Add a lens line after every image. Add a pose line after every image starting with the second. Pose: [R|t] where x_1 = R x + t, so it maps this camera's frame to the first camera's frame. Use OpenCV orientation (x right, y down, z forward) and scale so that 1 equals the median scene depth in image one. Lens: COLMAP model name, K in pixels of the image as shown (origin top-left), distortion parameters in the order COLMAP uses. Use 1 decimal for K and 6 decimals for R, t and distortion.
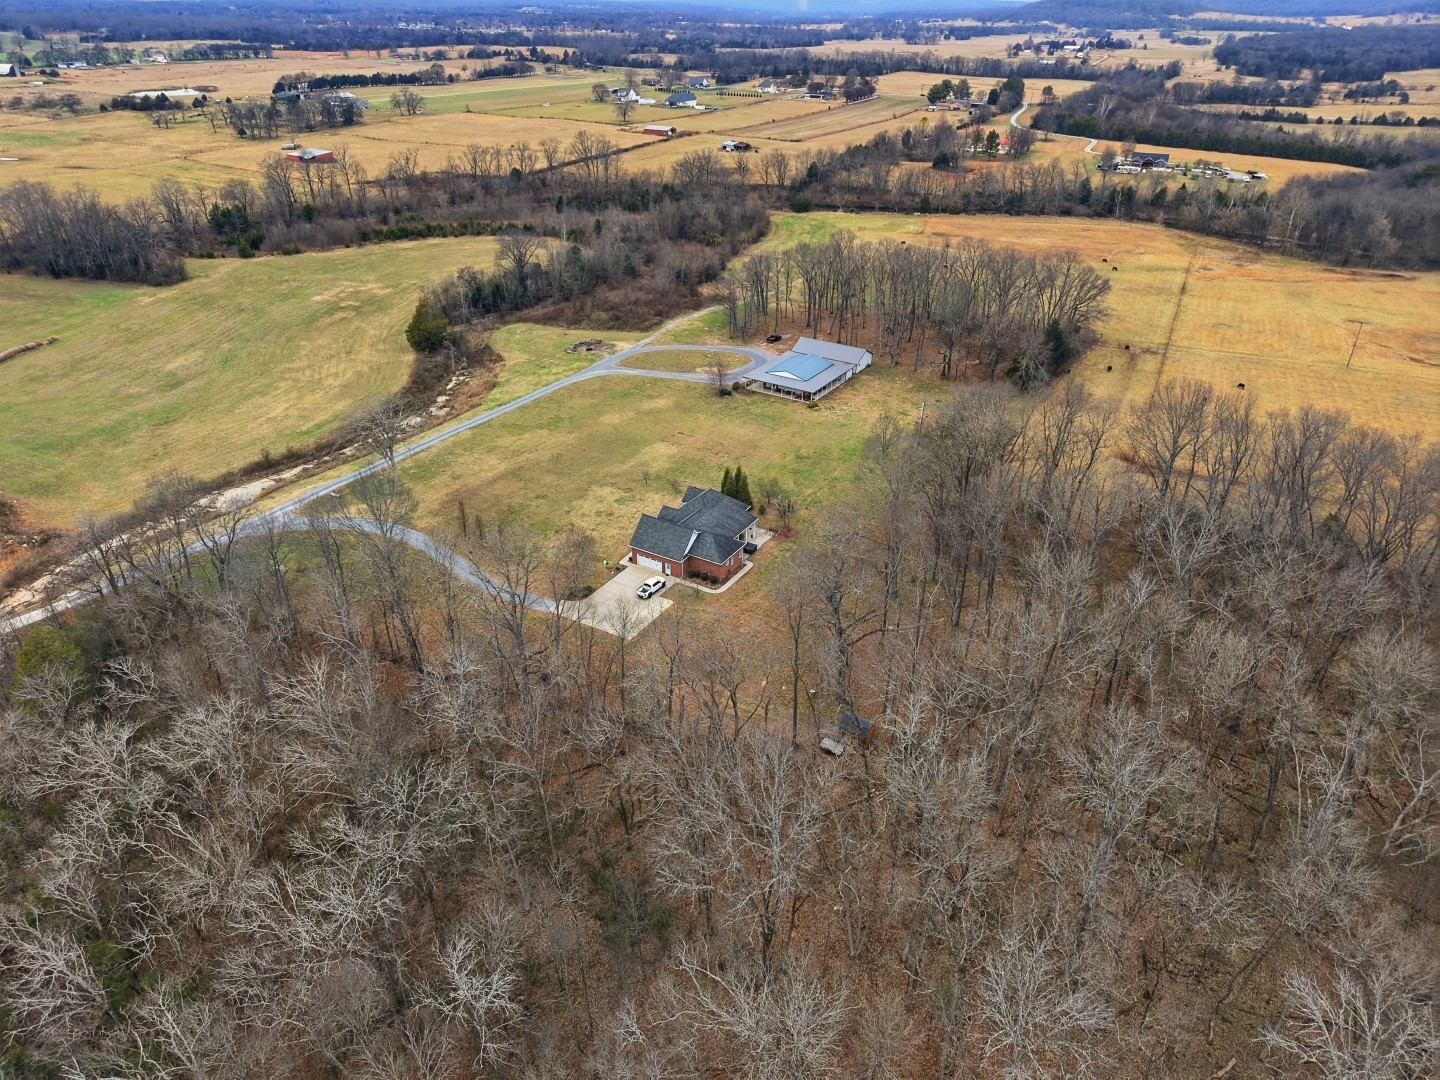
lens RADIAL K [[957.9, 0, 715.3], [0, 957.9, 556.1], [0, 0, 1]] dist [0.037529, -0.047705]
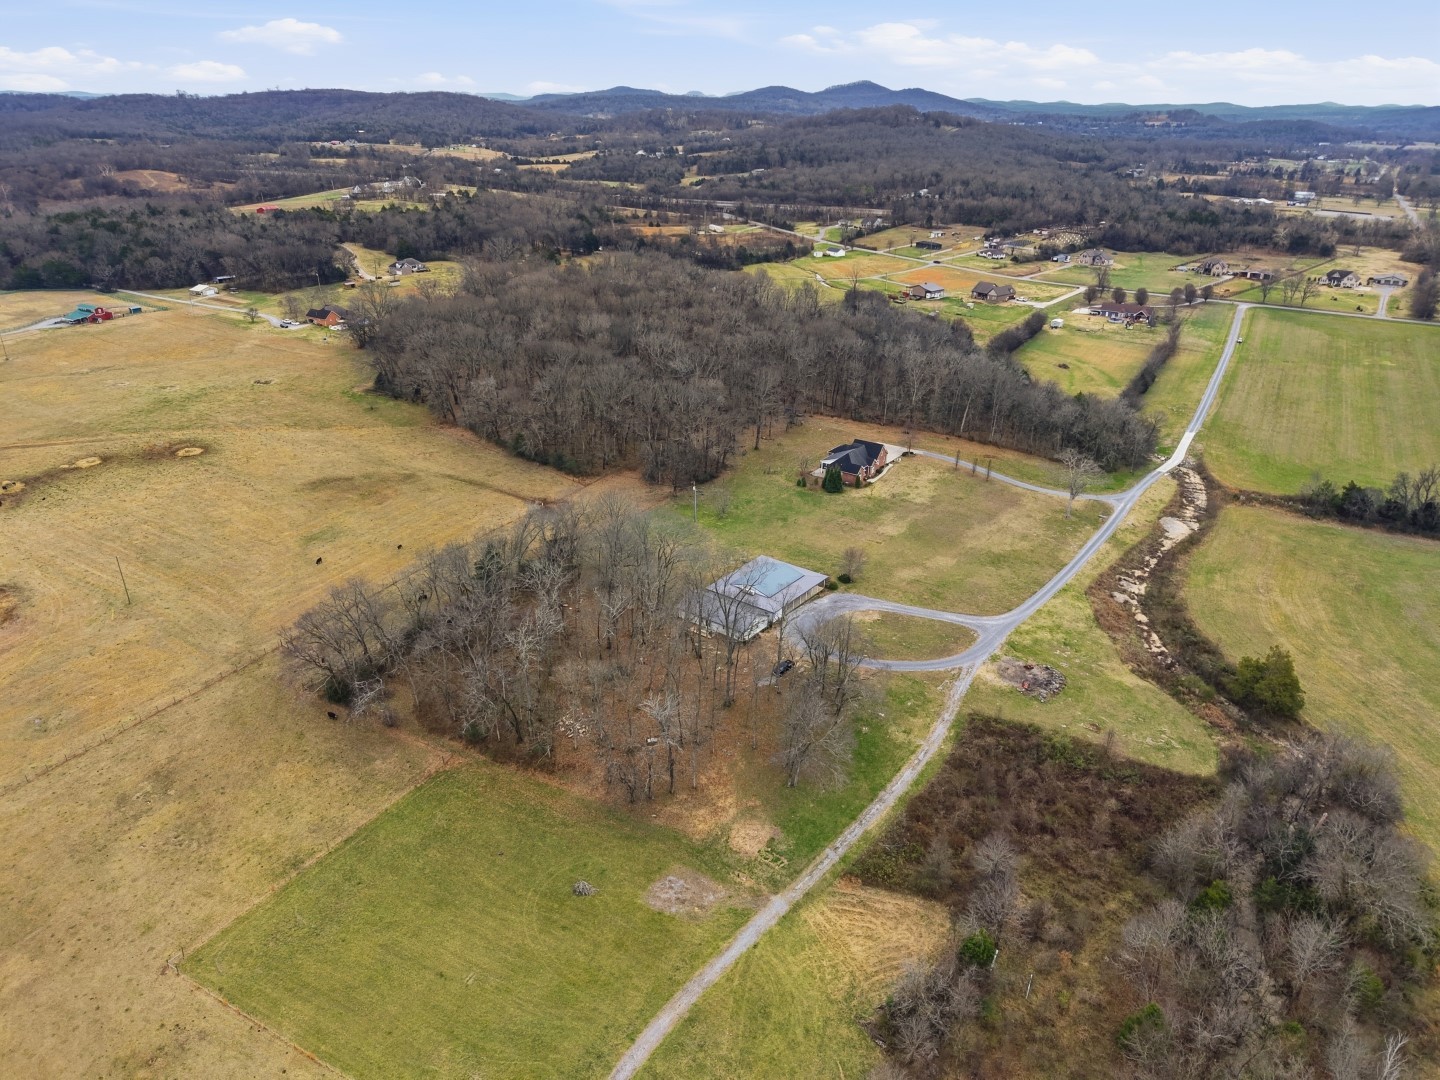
lens RADIAL K [[957.9, 0, 715.3], [0, 957.9, 556.1], [0, 0, 1]] dist [0.037529, -0.047705]
pose [[-0.996179, -0.056954, 0.066205, 0.080669], [0.022222, 0.567819, 0.822854, -1.011689], [-0.084457, 0.821181, -0.564383, 1.549655]]
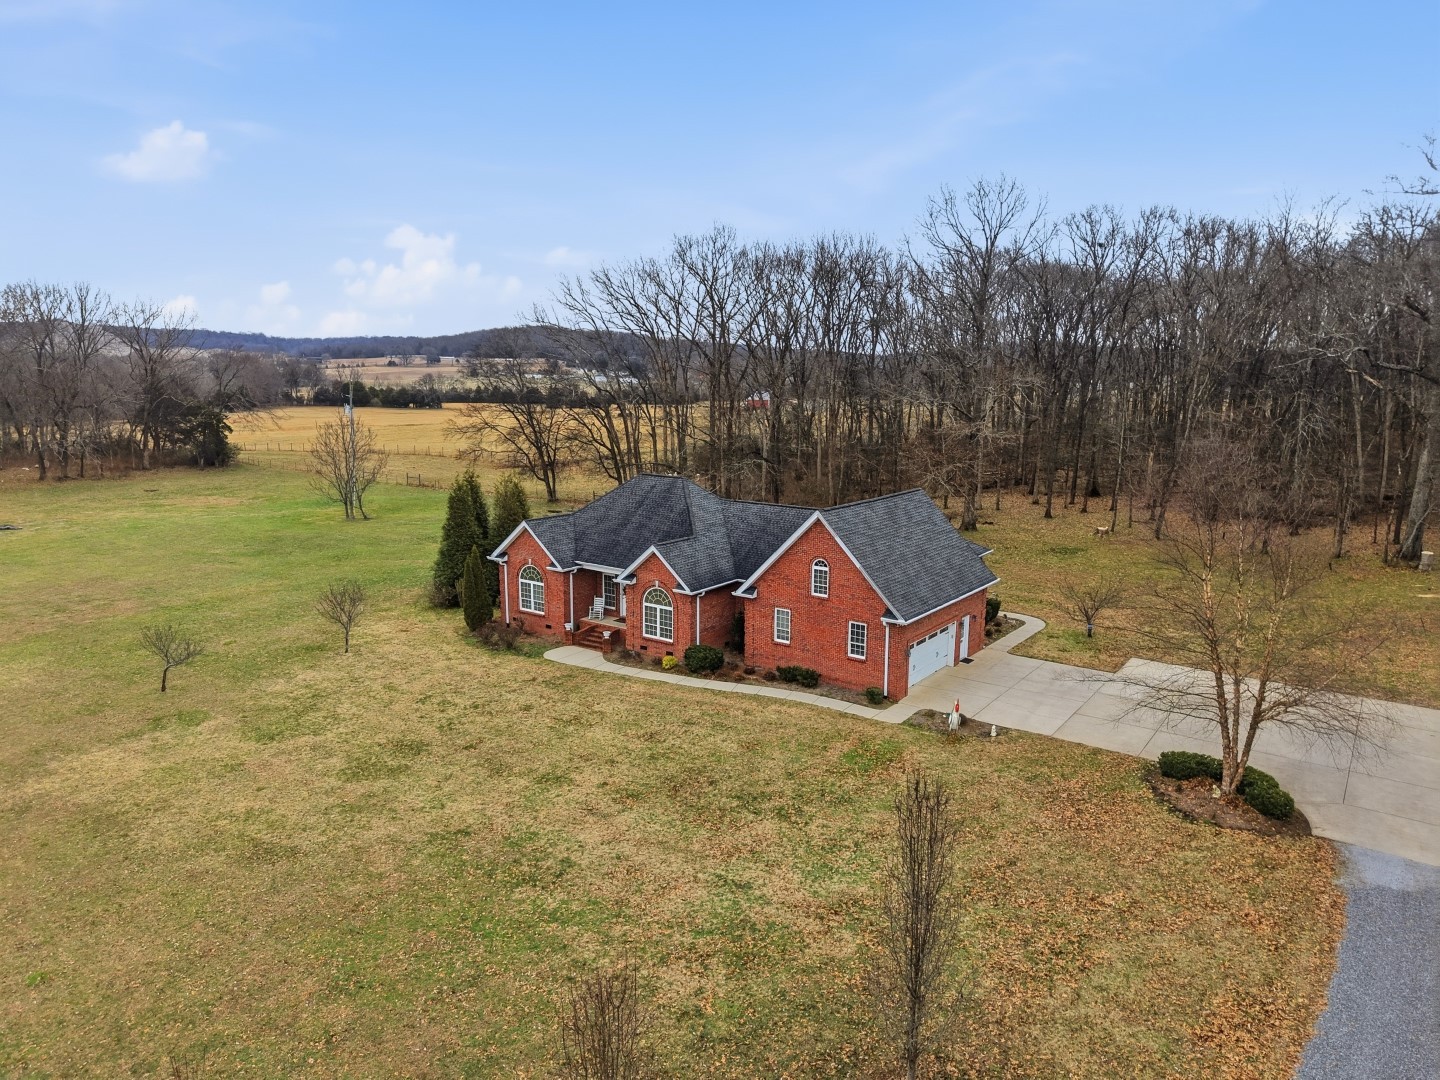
lens RADIAL K [[957.2, 0, 720.0], [0, 957.2, 540.0], [0, 0, 1]] dist [0.041291, -0.046569]
pose [[0.087422, -0.186550, 0.978548, -0.219553], [0.494759, 0.860721, 0.119887, -0.054538], [-0.864622, 0.473664, 0.167543, 0.668650]]
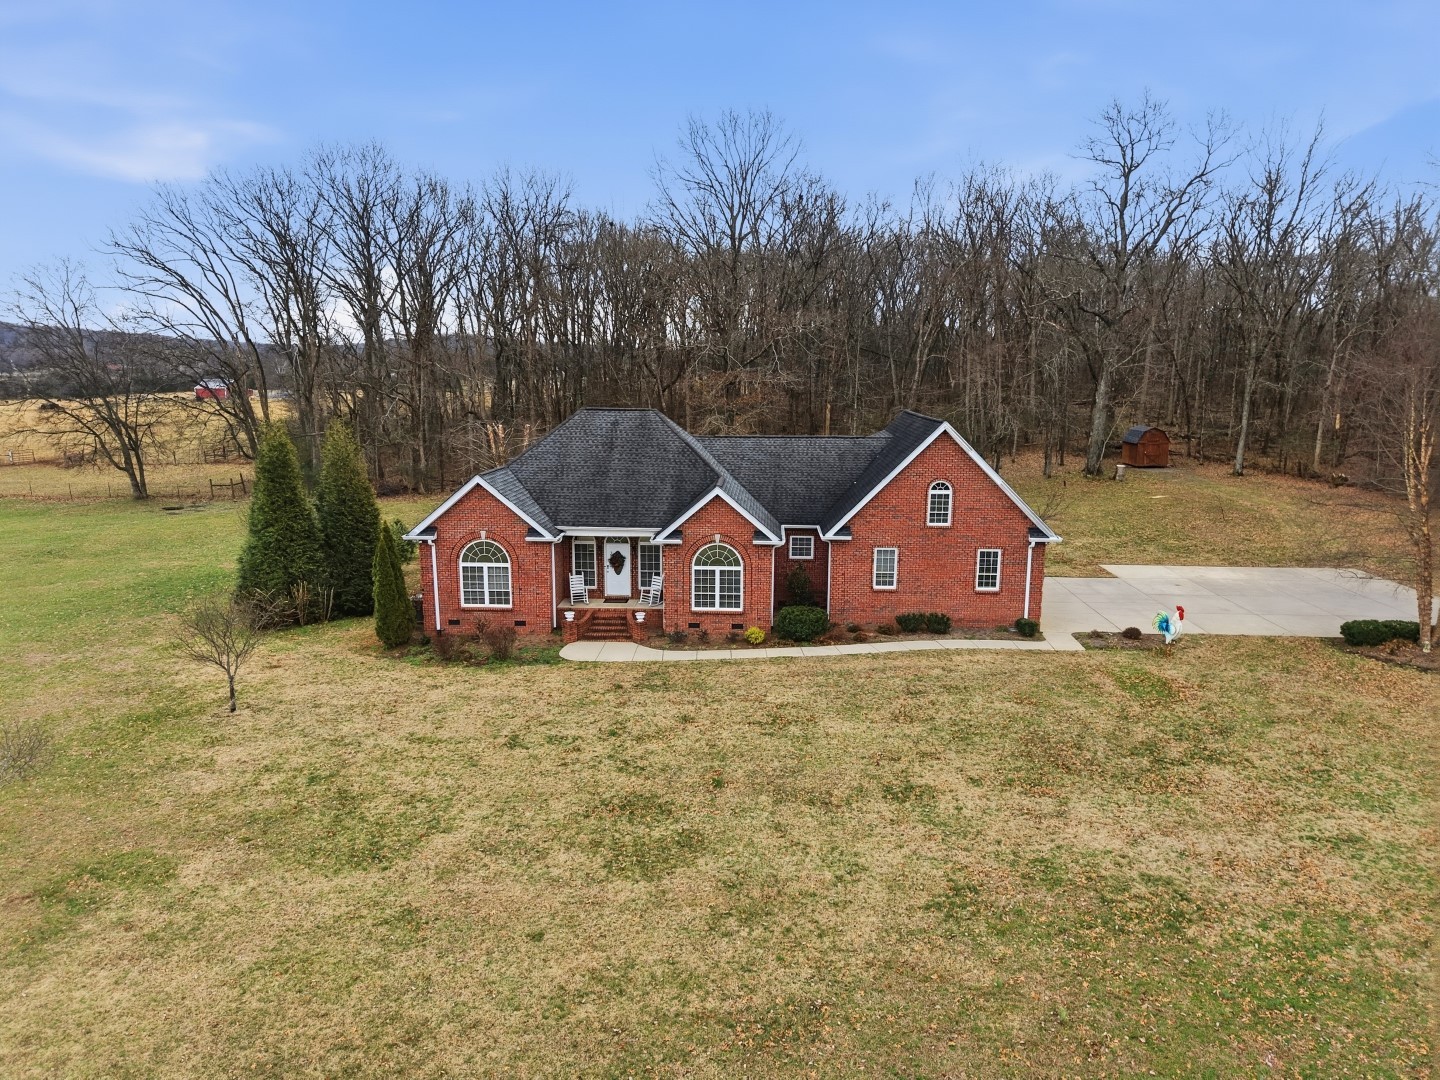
lens RADIAL K [[957.2, 0, 720.0], [0, 957.2, 540.0], [0, 0, 1]] dist [0.041291, -0.046569]
pose [[-0.467262, -0.170406, 0.867541, -0.162794], [0.435618, 0.809500, 0.393632, -0.087531], [-0.769352, 0.561846, -0.304017, 0.759885]]
